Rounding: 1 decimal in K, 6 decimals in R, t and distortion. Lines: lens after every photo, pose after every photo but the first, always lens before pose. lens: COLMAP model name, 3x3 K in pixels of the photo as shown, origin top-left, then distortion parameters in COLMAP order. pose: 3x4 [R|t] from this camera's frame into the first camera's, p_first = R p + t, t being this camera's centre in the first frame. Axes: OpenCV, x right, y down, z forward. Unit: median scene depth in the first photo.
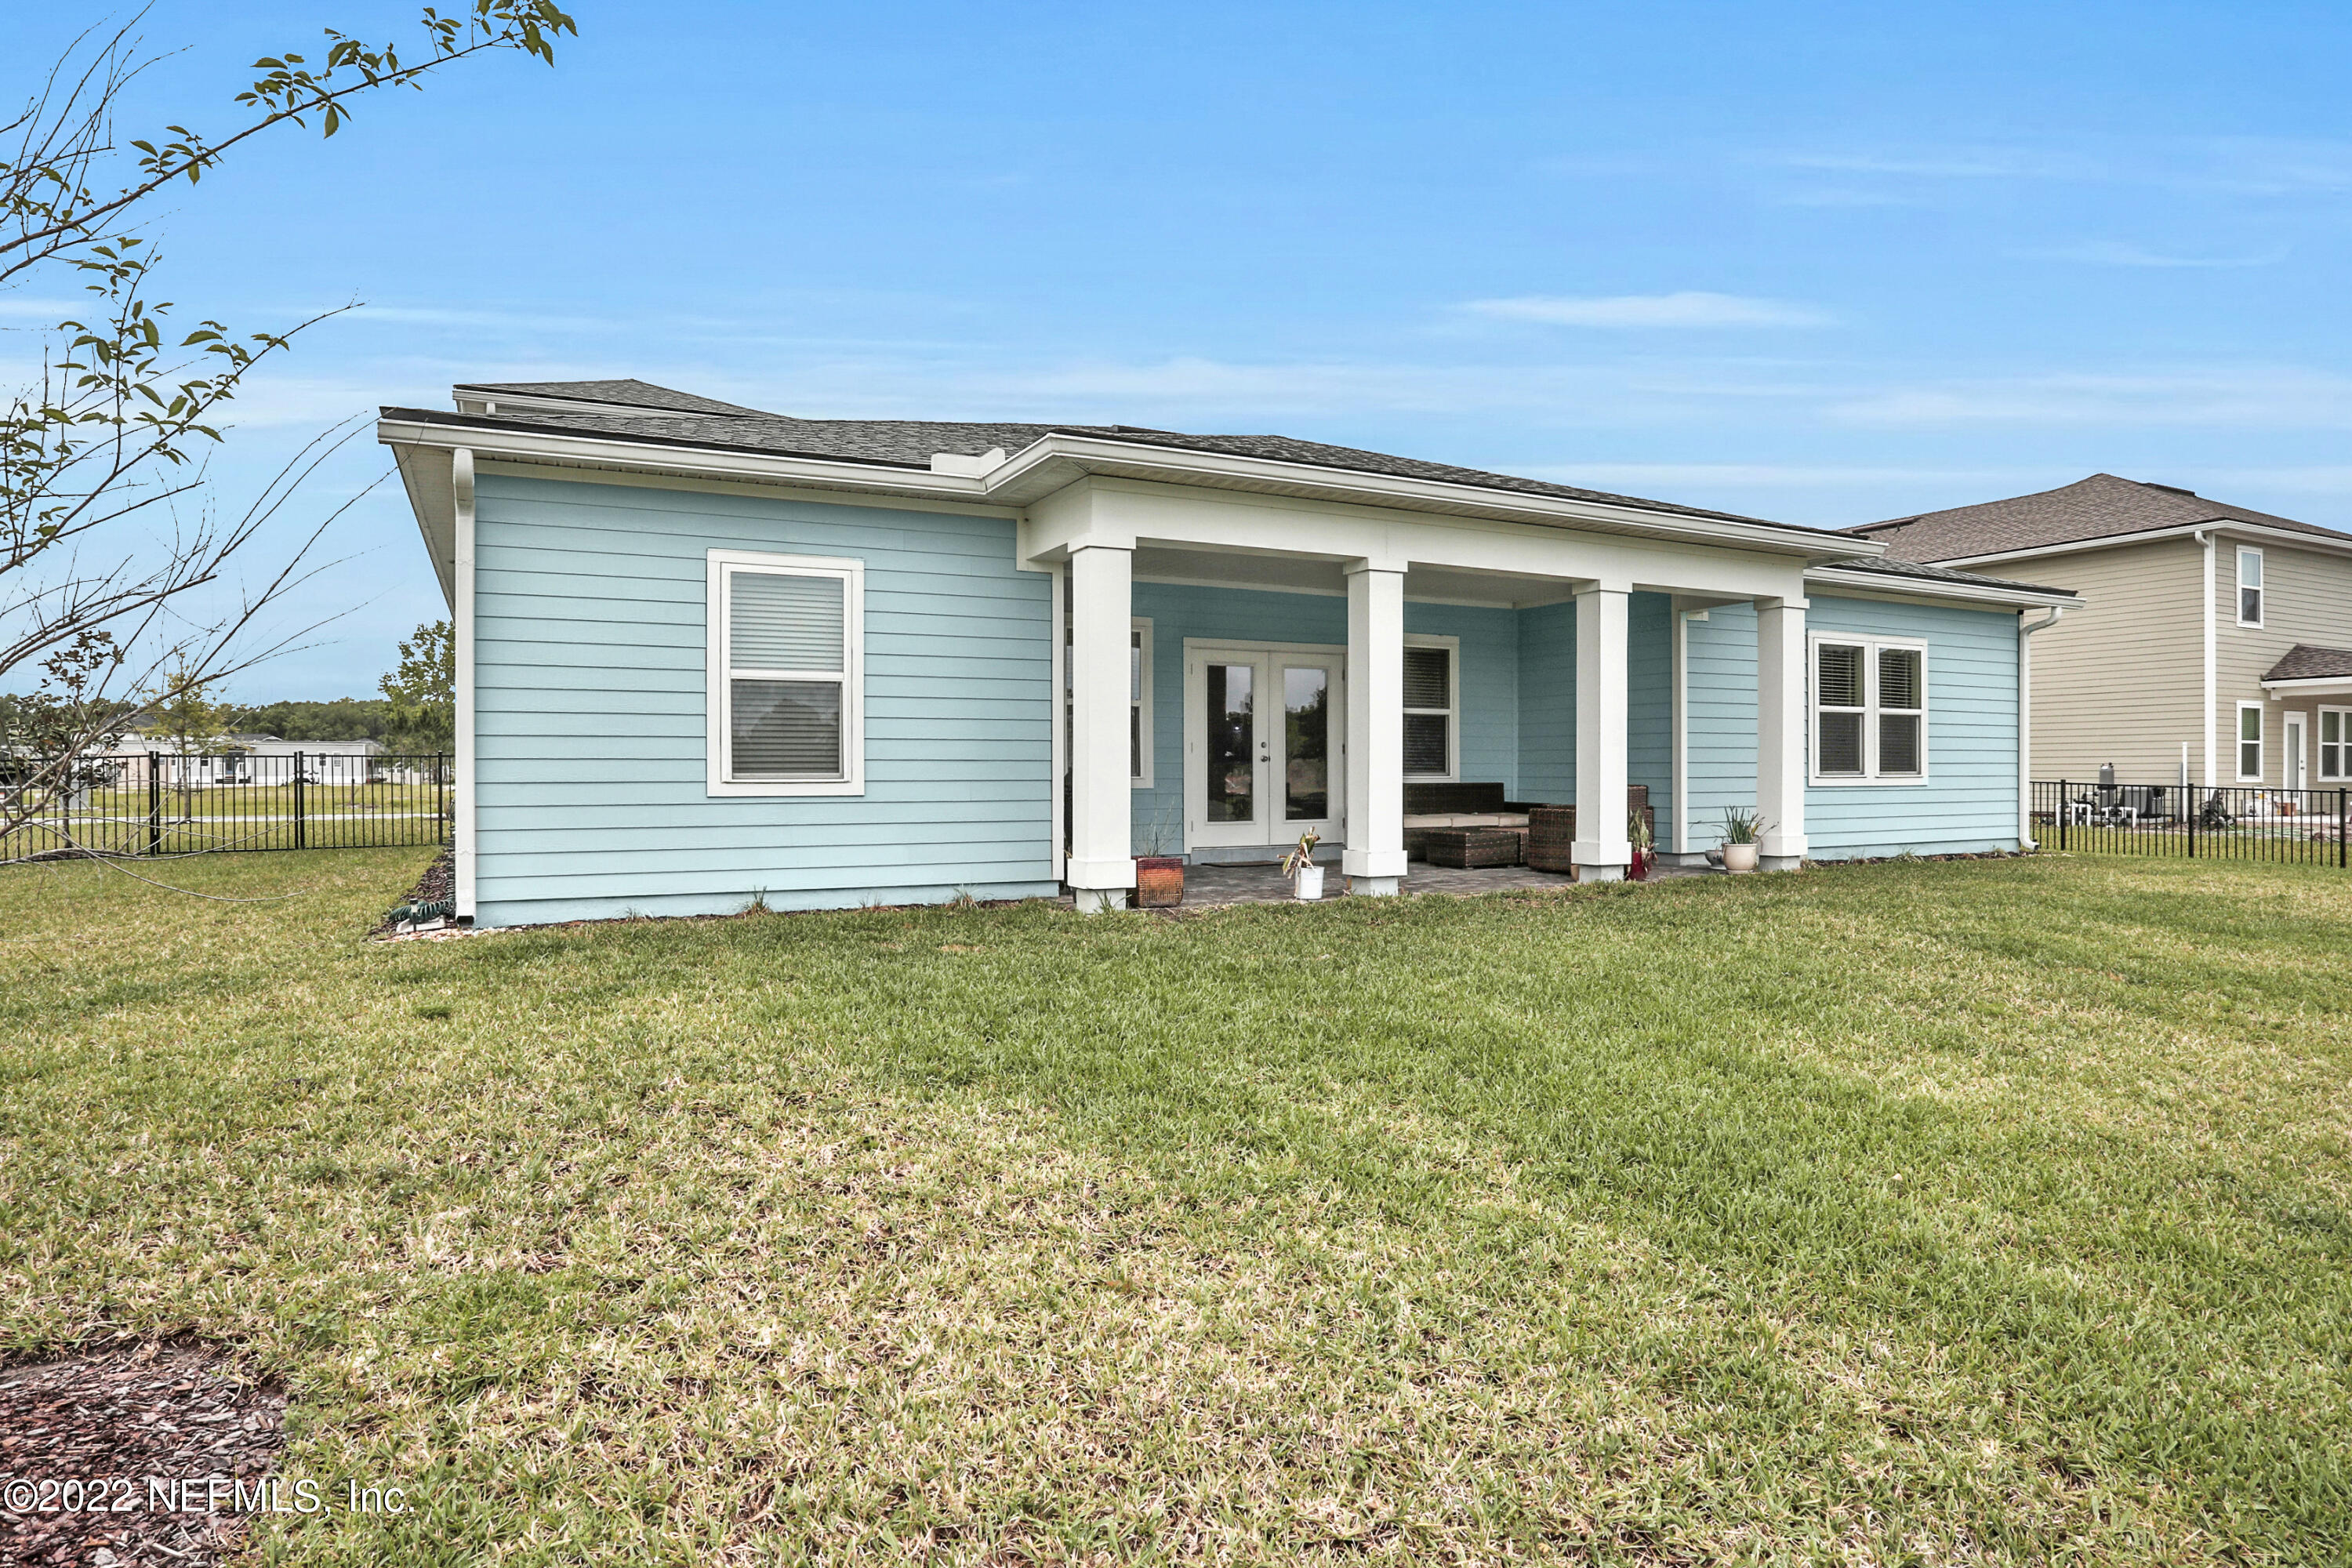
lens RADIAL K [[1309.2, 0, 1196.1], [0, 1309.2, 766.2], [0, 0, 1]] dist [-0.028924, 0.004397]
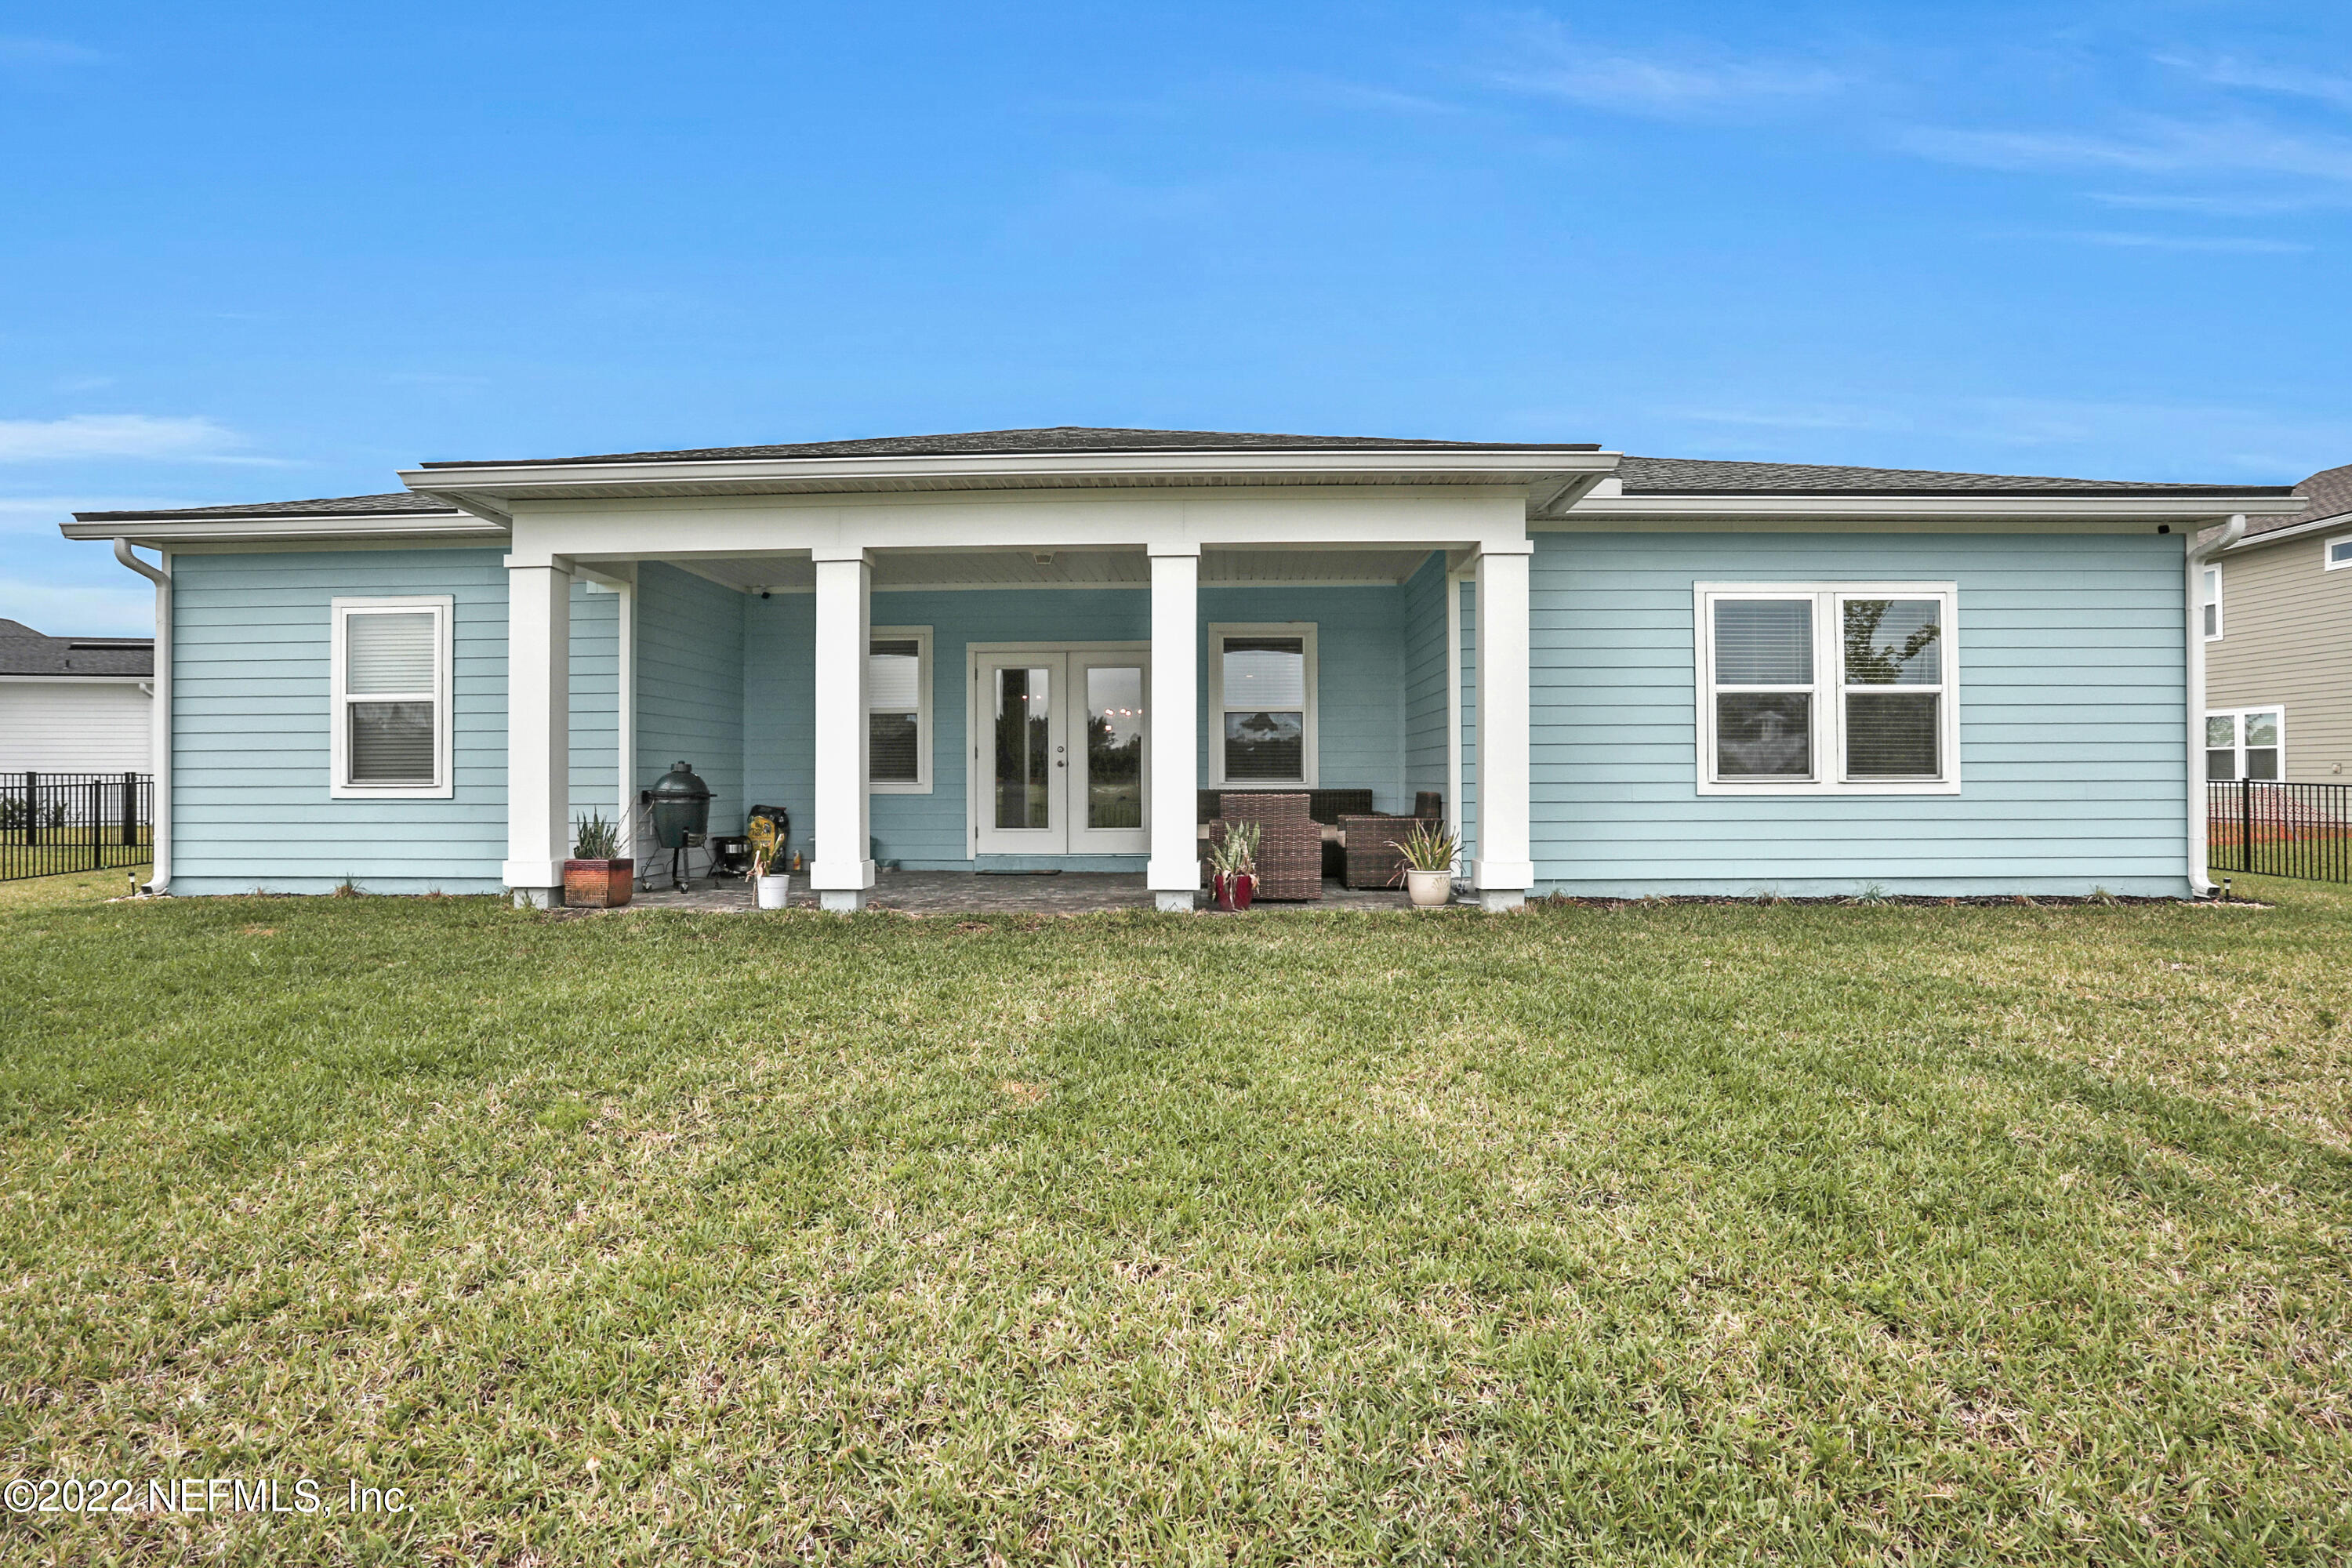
lens RADIAL K [[1242.0, 0, 1179.5], [0, 1242.0, 770.6], [0, 0, 1]] dist [-0.045227, 0.014179]
pose [[0.866716, -0.004171, -0.498784, 0.577760], [0.003636, 0.999991, -0.002044, 0.001393], [0.498789, -0.000042, 0.866724, 0.255963]]
